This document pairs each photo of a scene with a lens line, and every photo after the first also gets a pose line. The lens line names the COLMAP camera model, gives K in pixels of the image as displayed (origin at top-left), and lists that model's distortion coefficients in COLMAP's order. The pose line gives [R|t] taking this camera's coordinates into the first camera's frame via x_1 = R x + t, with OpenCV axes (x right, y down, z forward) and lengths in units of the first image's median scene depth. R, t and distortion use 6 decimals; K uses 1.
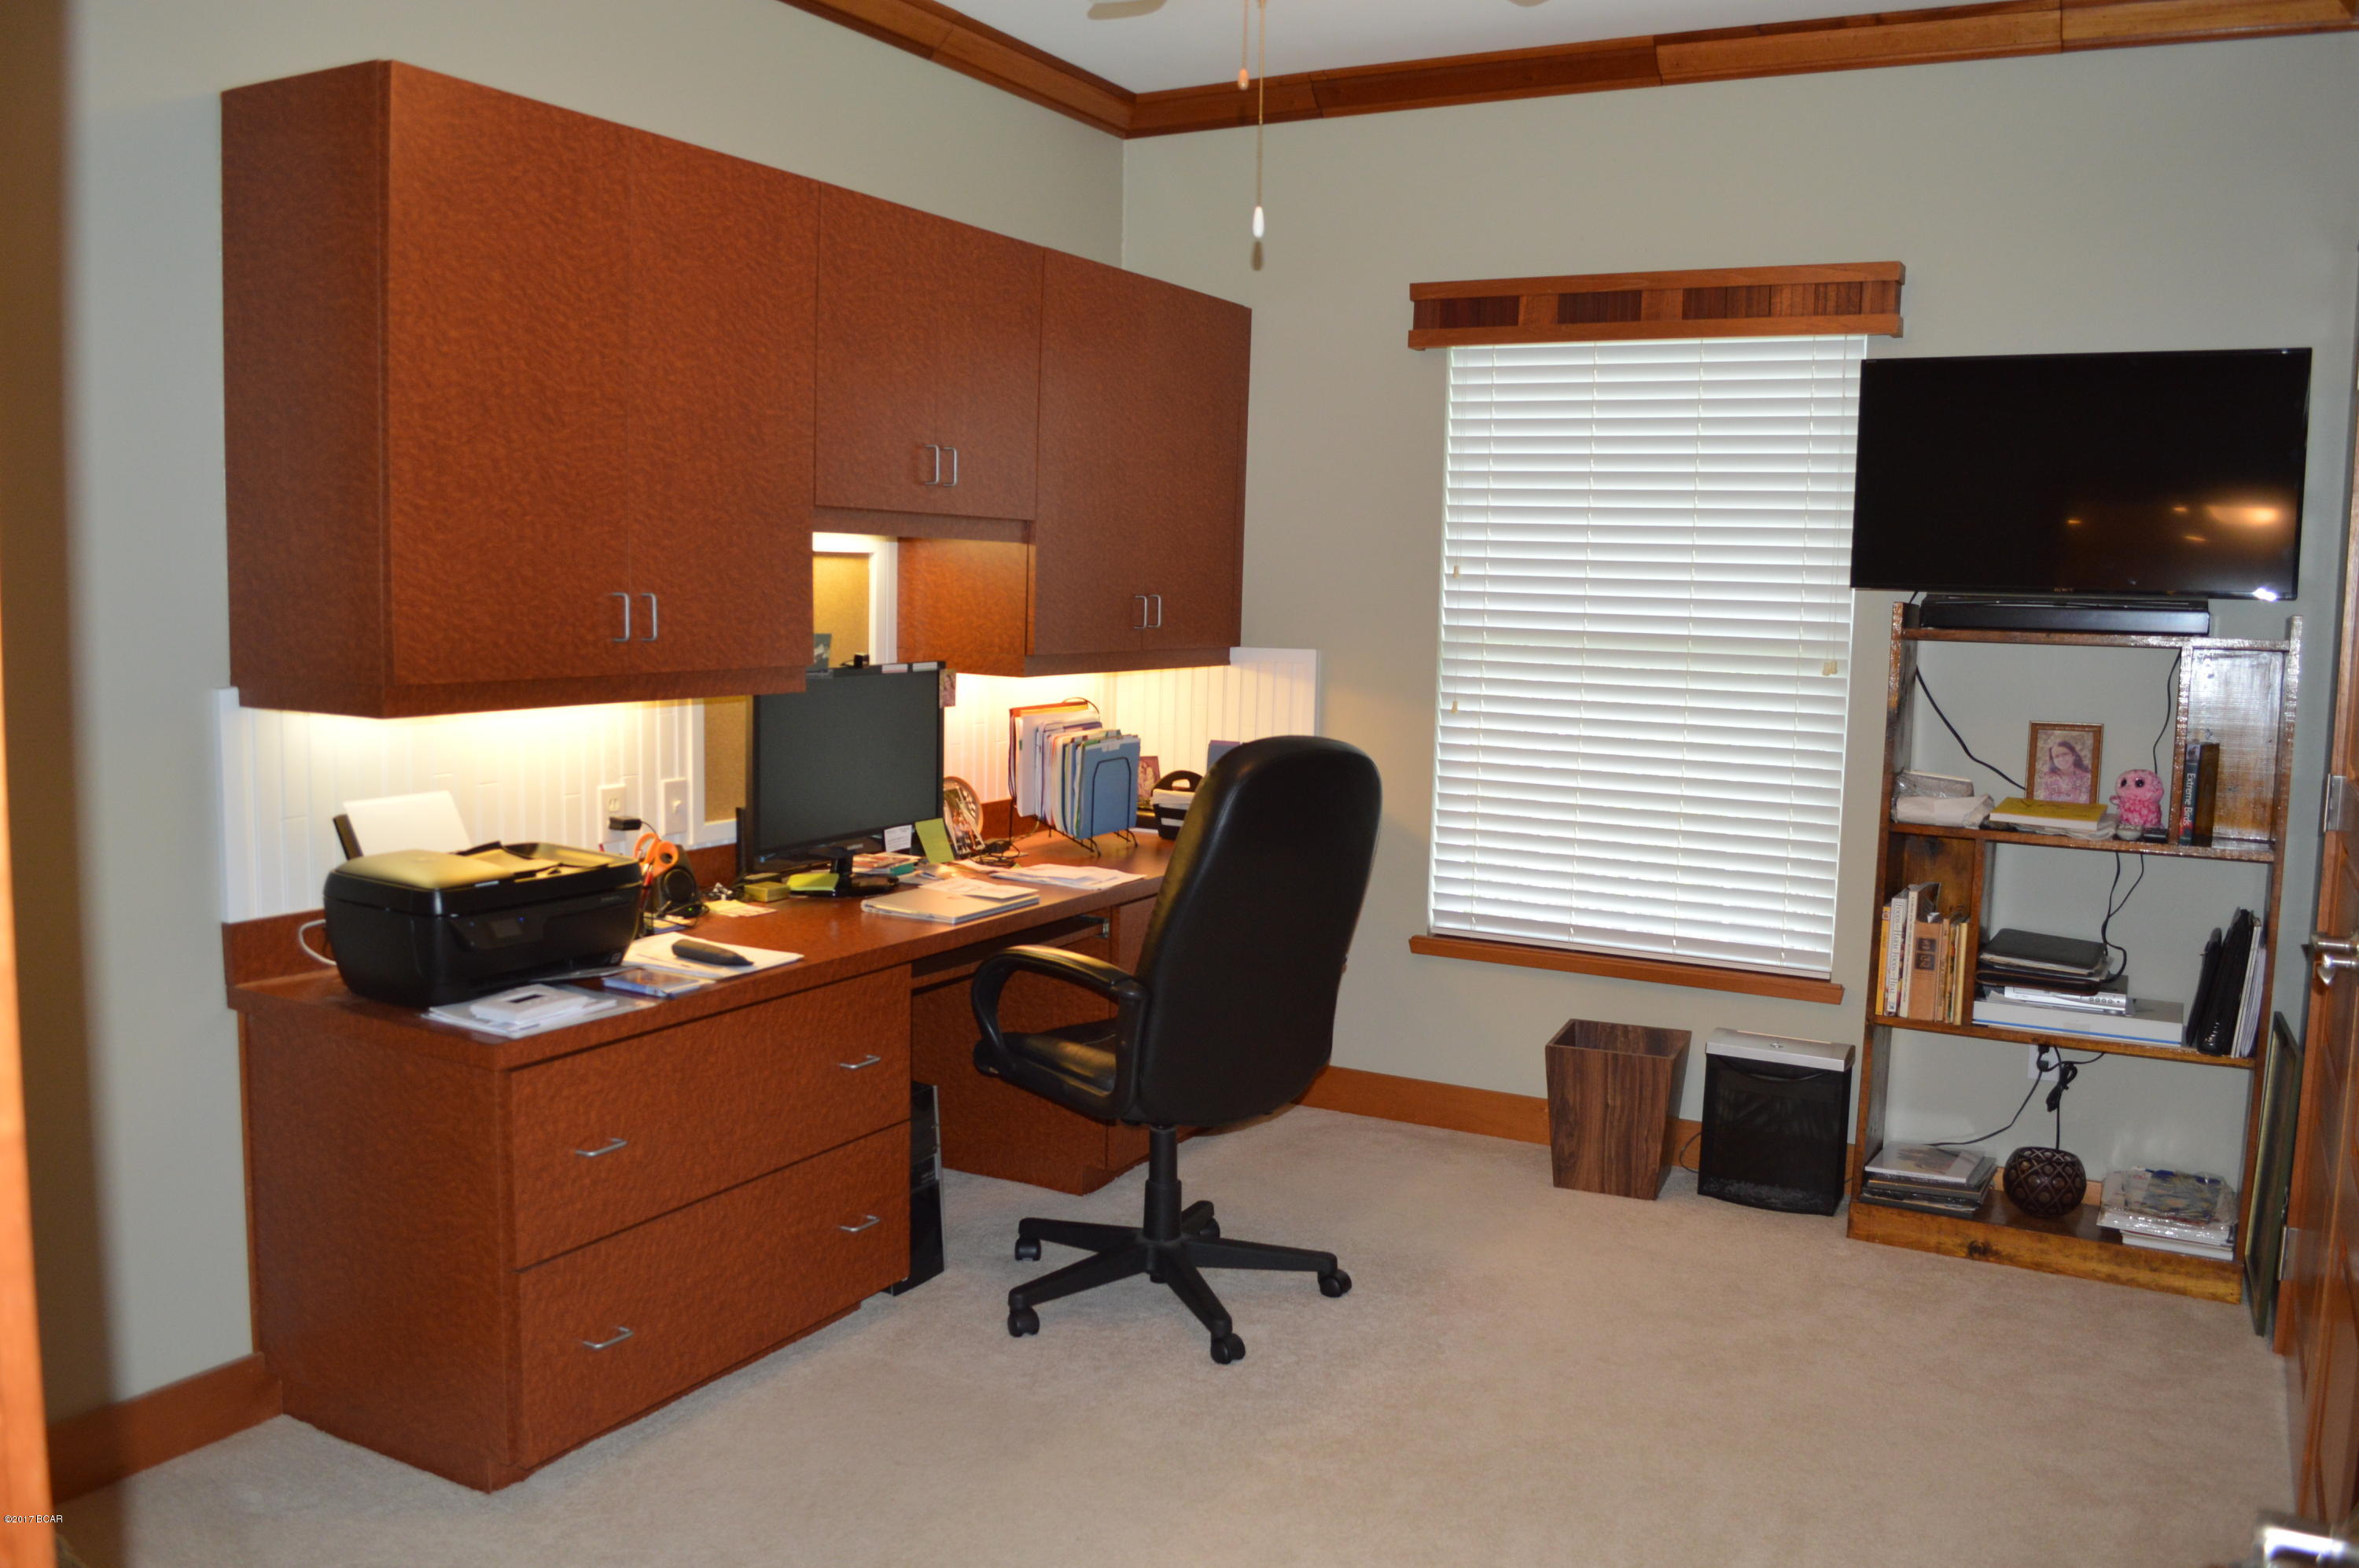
lens RADIAL K [[1889.4, 0, 1179.4], [0, 1889.4, 779.1], [0, 0, 1]] dist [-0.067203, -0.001428]
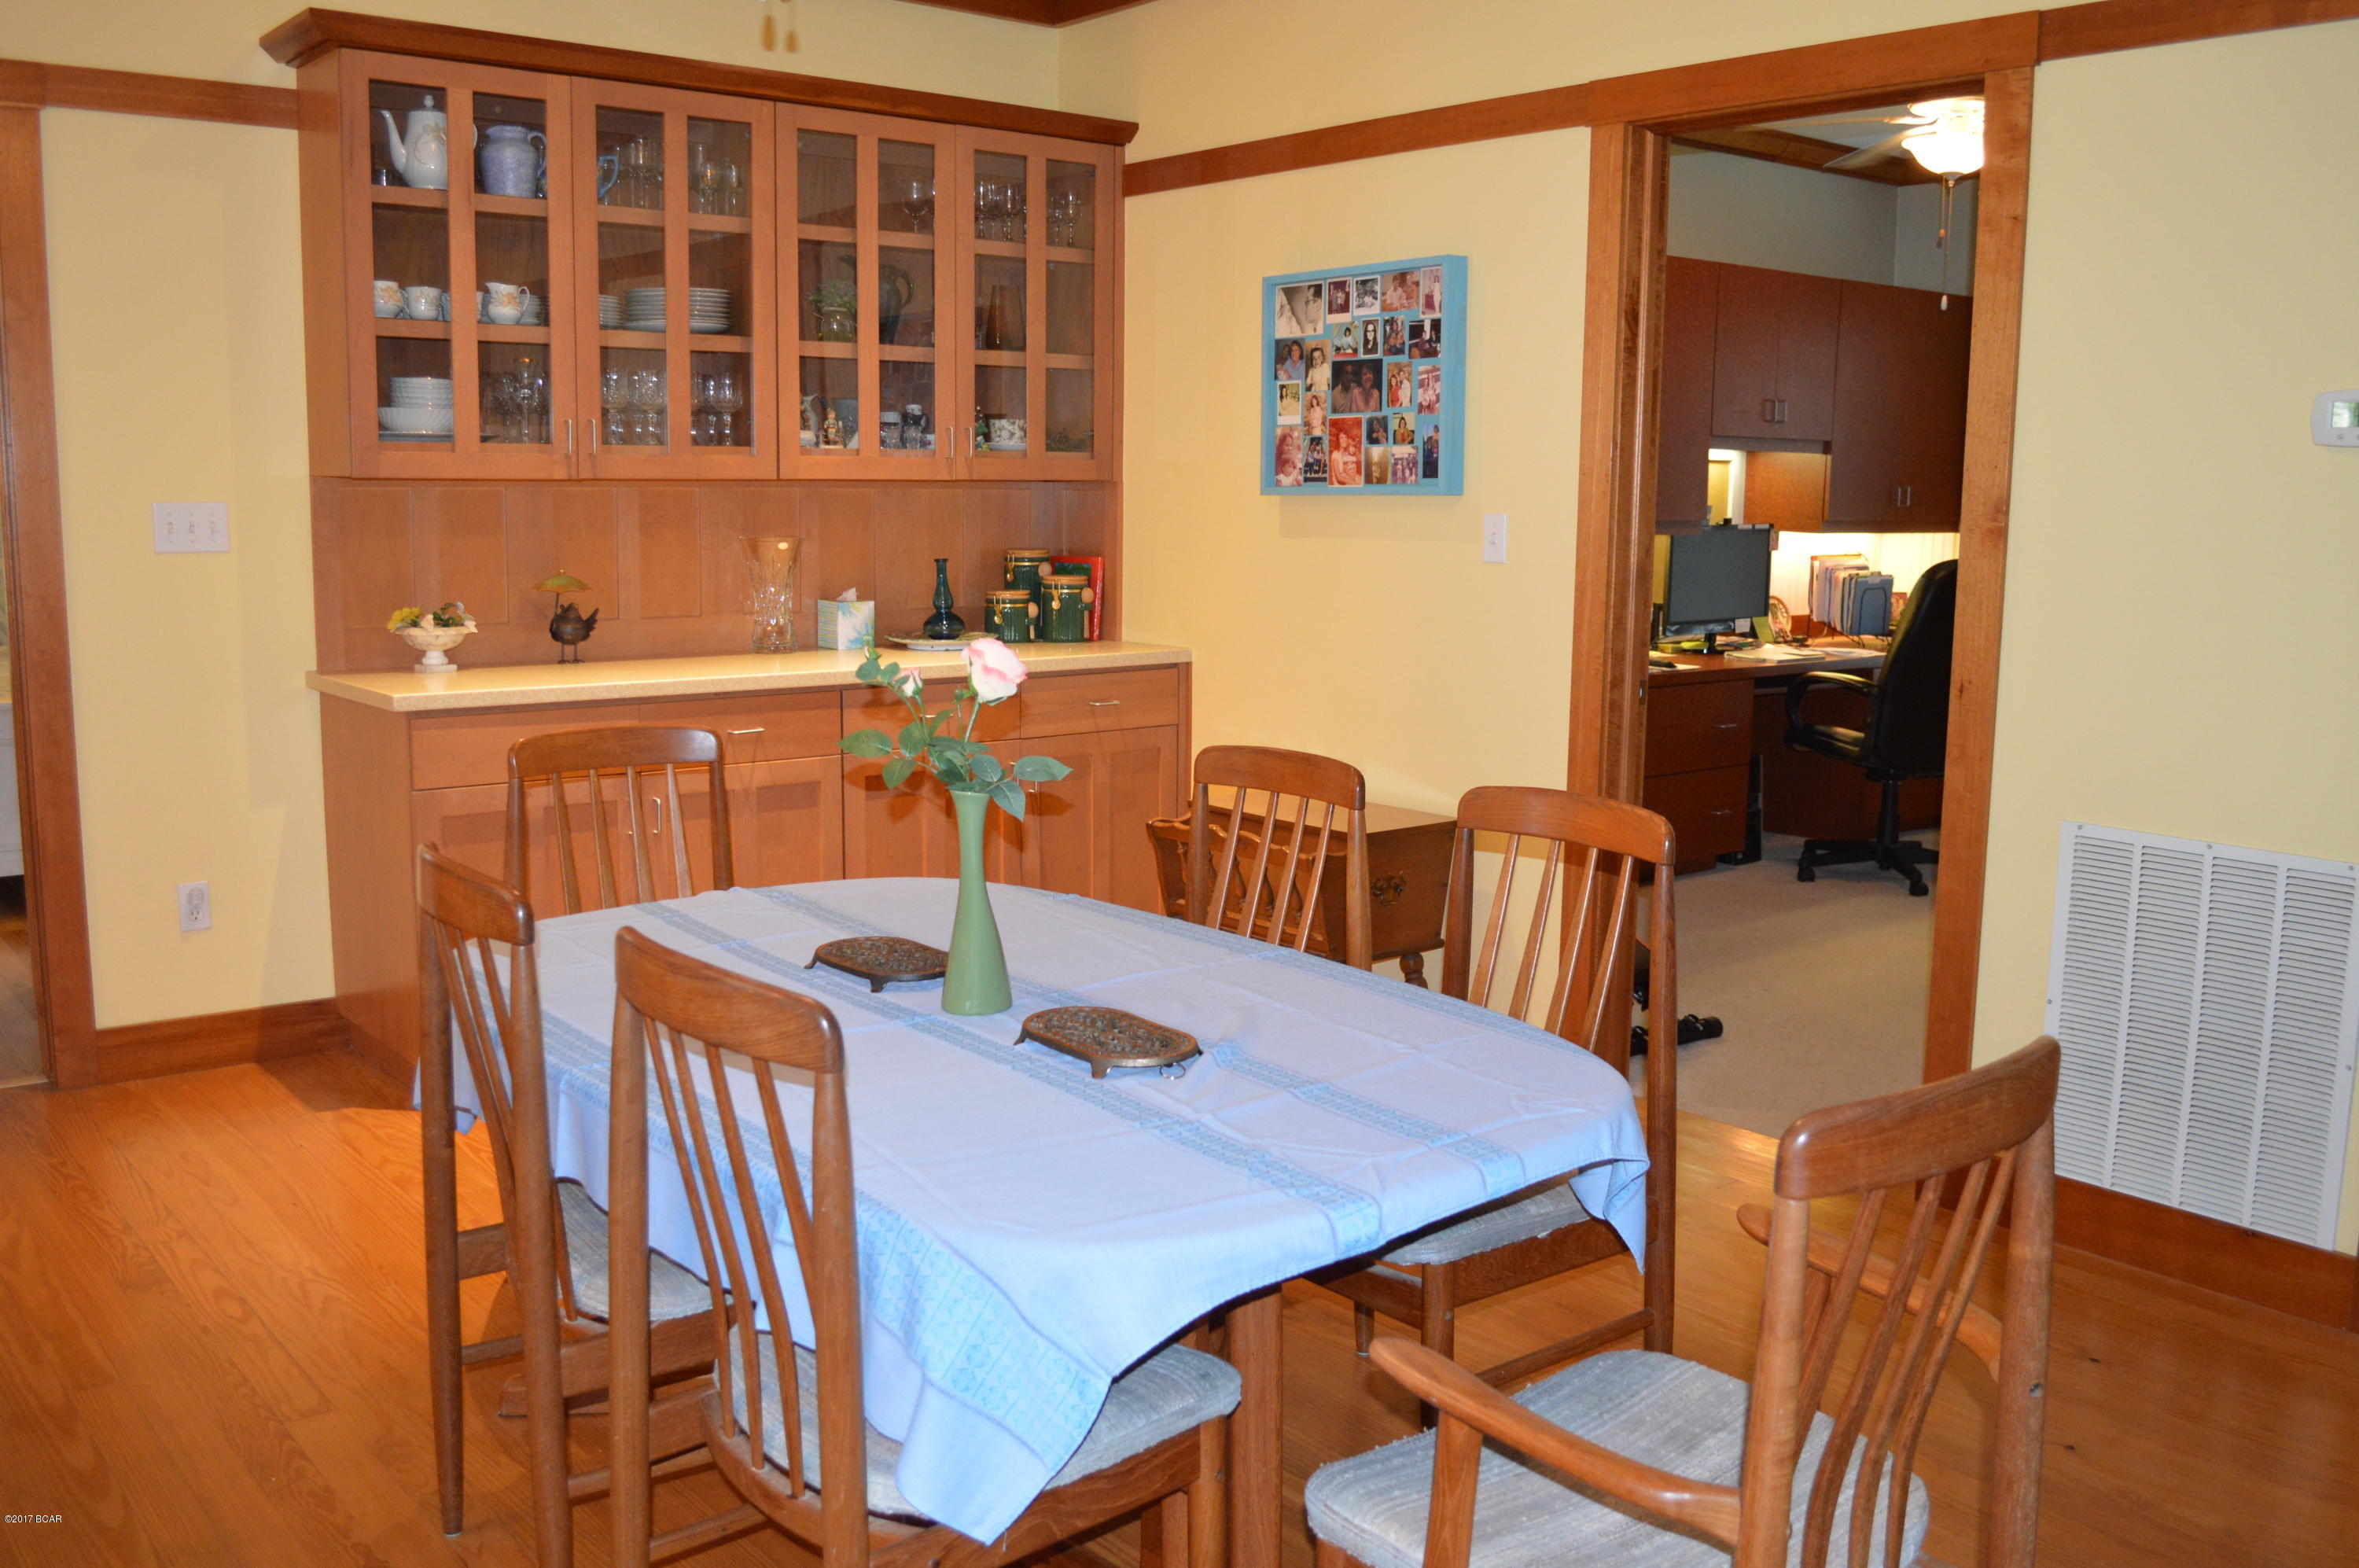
lens RADIAL K [[2063.7, 0, 1187.4], [0, 2063.7, 786.8], [0, 0, 1]] dist [-0.055171, -0.011346]
pose [[0.930155, 0.044975, -0.364401, 0.069878], [-0.032649, 0.998669, 0.039919, 0.117806], [0.365712, -0.025233, 0.930386, -0.928514]]
